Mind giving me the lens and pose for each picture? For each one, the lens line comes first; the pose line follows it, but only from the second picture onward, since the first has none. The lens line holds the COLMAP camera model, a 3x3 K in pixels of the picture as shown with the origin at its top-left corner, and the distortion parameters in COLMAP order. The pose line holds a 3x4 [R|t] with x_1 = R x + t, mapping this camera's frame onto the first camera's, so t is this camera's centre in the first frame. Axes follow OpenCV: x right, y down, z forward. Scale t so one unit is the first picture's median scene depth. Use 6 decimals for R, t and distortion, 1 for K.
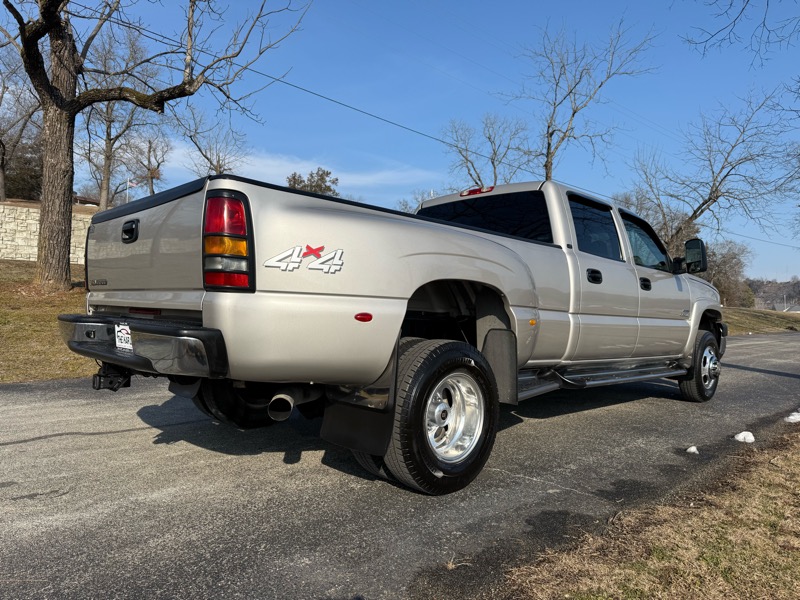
lens RADIAL K [[553.4, 0, 400.0], [0, 553.4, 300.0], [0, 0, 1]] dist [0.083620, -0.122502]
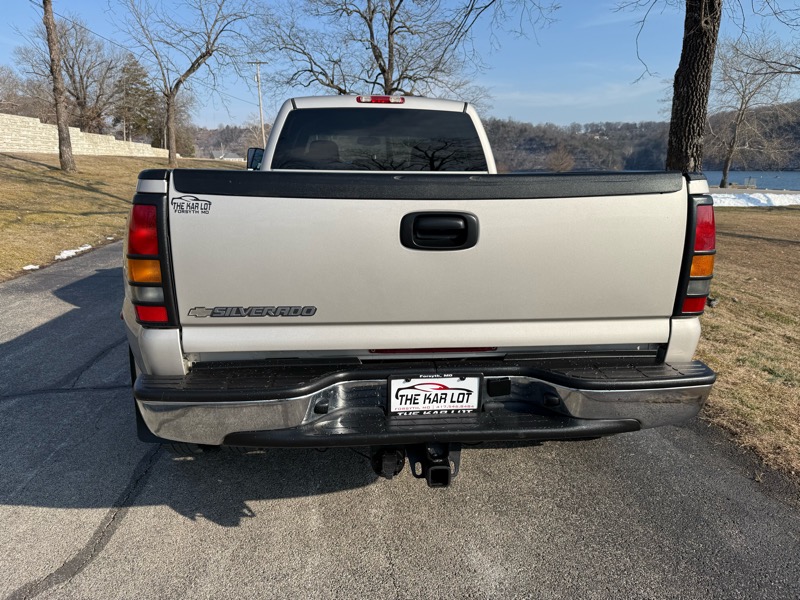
lens RADIAL K [[572.0, 0, 402.9], [0, 572.0, 294.9], [0, 0, 1]] dist [0.001330, -0.001468]
pose [[0.618445, -0.195994, 0.760995, -0.240593], [-0.000322, 0.968335, 0.249656, -0.050610], [-0.785828, -0.154644, 0.598798, 0.159038]]
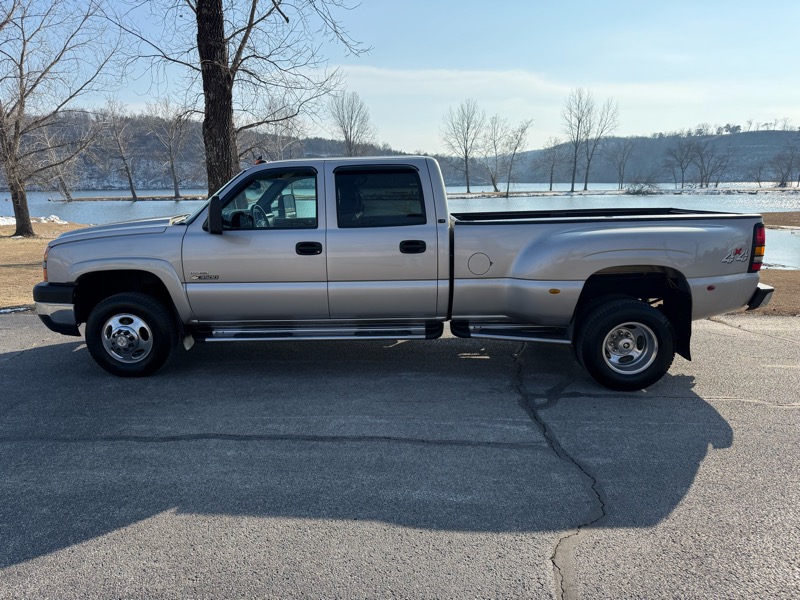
lens RADIAL K [[553.4, 0, 400.0], [0, 553.4, 300.0], [0, 0, 1]] dist [0.083620, -0.122502]
pose [[-0.707491, -0.159644, 0.688455, -0.267933], [-0.024247, 0.979062, 0.202115, -0.059807], [-0.706306, 0.126302, -0.696548, 0.779894]]
